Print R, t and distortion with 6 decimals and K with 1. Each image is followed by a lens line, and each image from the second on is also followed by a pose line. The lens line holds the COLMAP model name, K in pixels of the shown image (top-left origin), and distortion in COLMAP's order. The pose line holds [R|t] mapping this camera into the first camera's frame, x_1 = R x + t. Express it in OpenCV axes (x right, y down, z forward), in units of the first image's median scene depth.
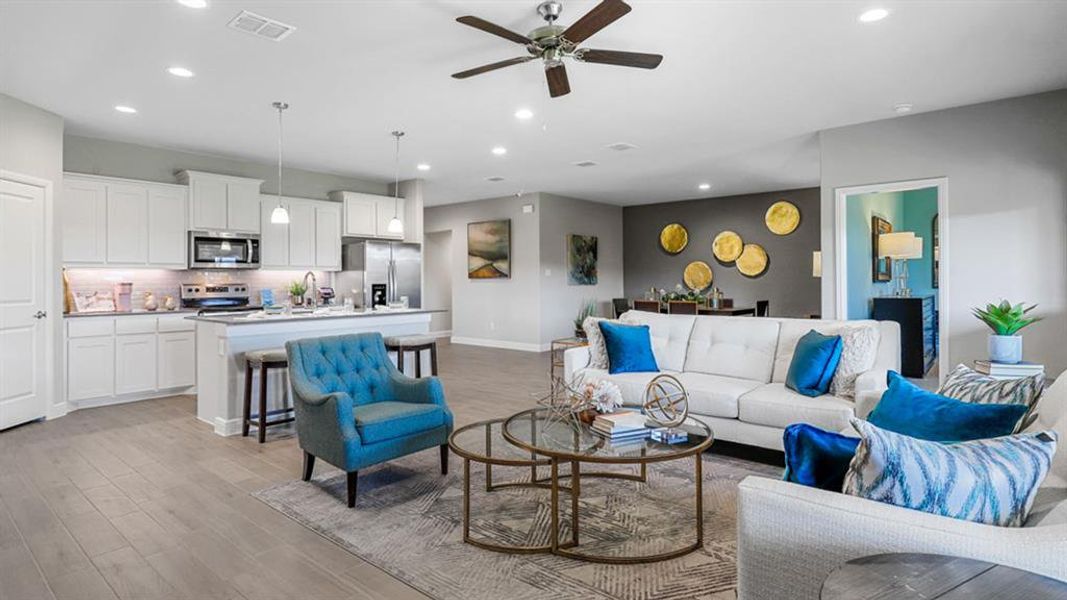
lens RADIAL K [[547.4, 0, 531.6], [0, 547.4, 279.0], [0, 0, 1]] dist [0.001423, -0.000087]
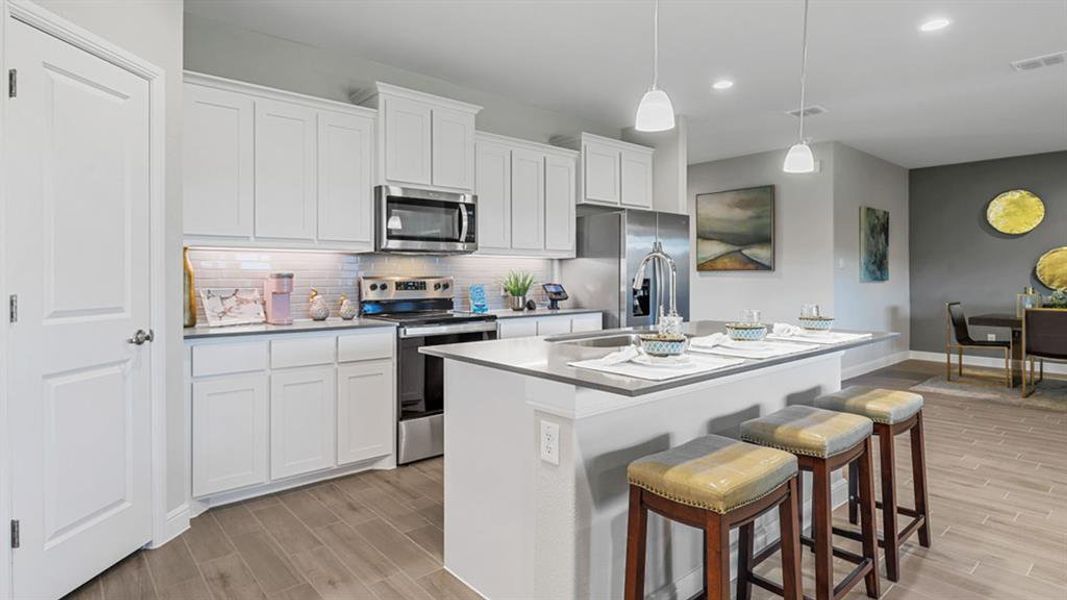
lens RADIAL K [[547.4, 0, 531.6], [0, 547.4, 279.0], [0, 0, 1]] dist [0.001423, -0.000087]
pose [[0.988758, 0.007024, -0.149359, -0.342511], [-0.005613, 0.999936, 0.009867, 0.004562], [0.149418, -0.008918, 0.988734, 0.406682]]
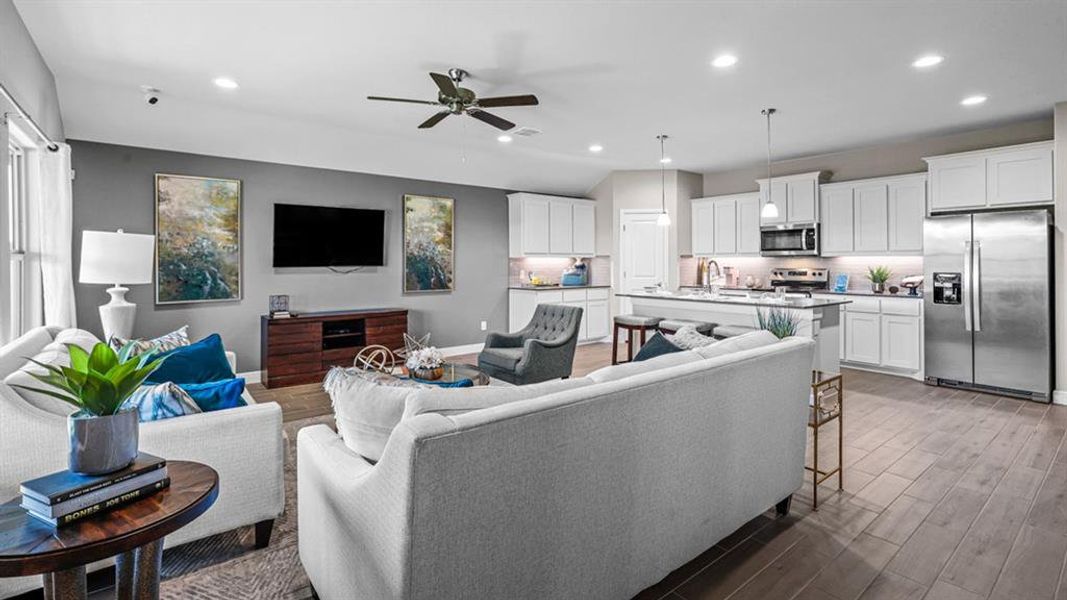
lens RADIAL K [[483.9, 0, 527.5], [0, 483.9, 269.2], [0, 0, 1]] dist [0.001825, -0.000051]
pose [[-0.204108, 0.018672, -0.978770, 0.543797], [0.005928, 0.999823, 0.017838, -0.011775], [0.978930, -0.002161, -0.204182, 0.637101]]
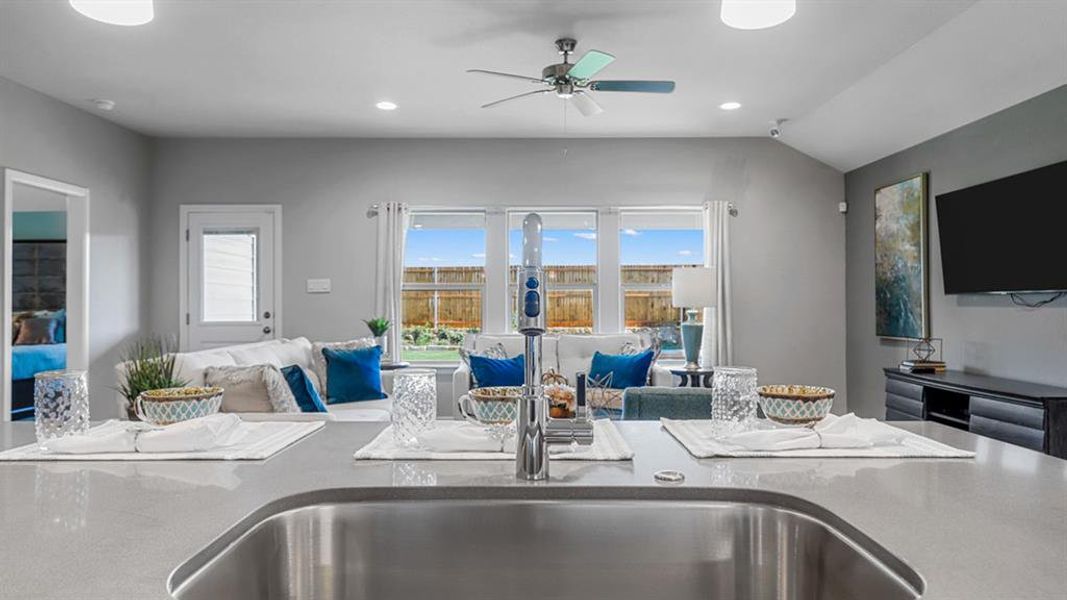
lens RADIAL K [[691.7, 0, 521.1], [0, 691.7, 302.0], [0, 0, 1]] dist [-0.003041, -0.000457]
pose [[-0.644565, 0.005796, 0.764528, -0.422741], [0.001357, 0.999978, -0.006436, 0.008277], [-0.764549, -0.003111, -0.644559, 0.874208]]
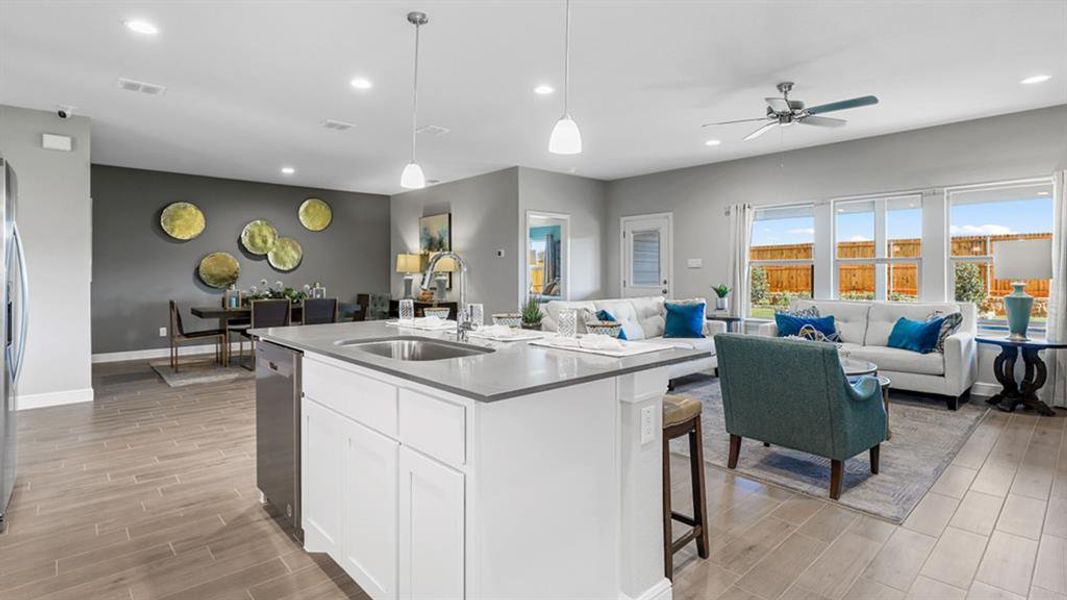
lens RADIAL K [[516.2, 0, 533.6], [0, 516.2, 267.6], [0, 0, 1]] dist [0.000359, 0.000040]
pose [[0.121072, 0.013131, 0.992557, -0.637975], [-0.000758, 0.999913, -0.013135, 0.003172], [-0.992643, 0.000837, 0.121072, 0.672870]]
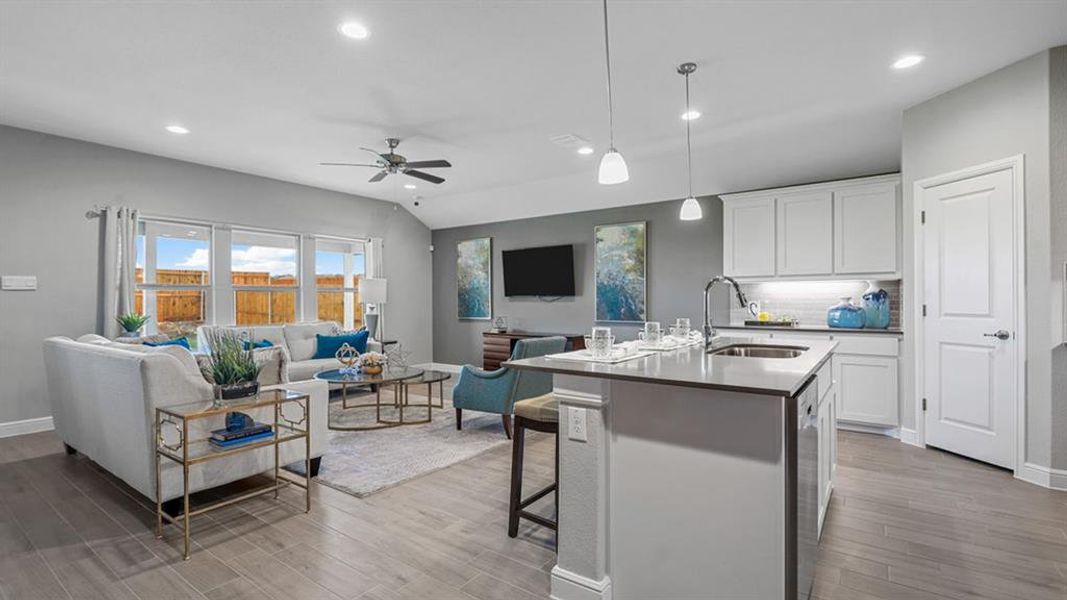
lens RADIAL K [[484.4, 0, 529.0], [0, 484.4, 297.4], [0, 0, 1]] dist [0.000307, 0.000058]
pose [[-0.996656, 0.005902, -0.081495, -0.119064], [0.006746, 0.999926, -0.010087, 0.009942], [0.081430, -0.010603, -0.996623, 1.167650]]
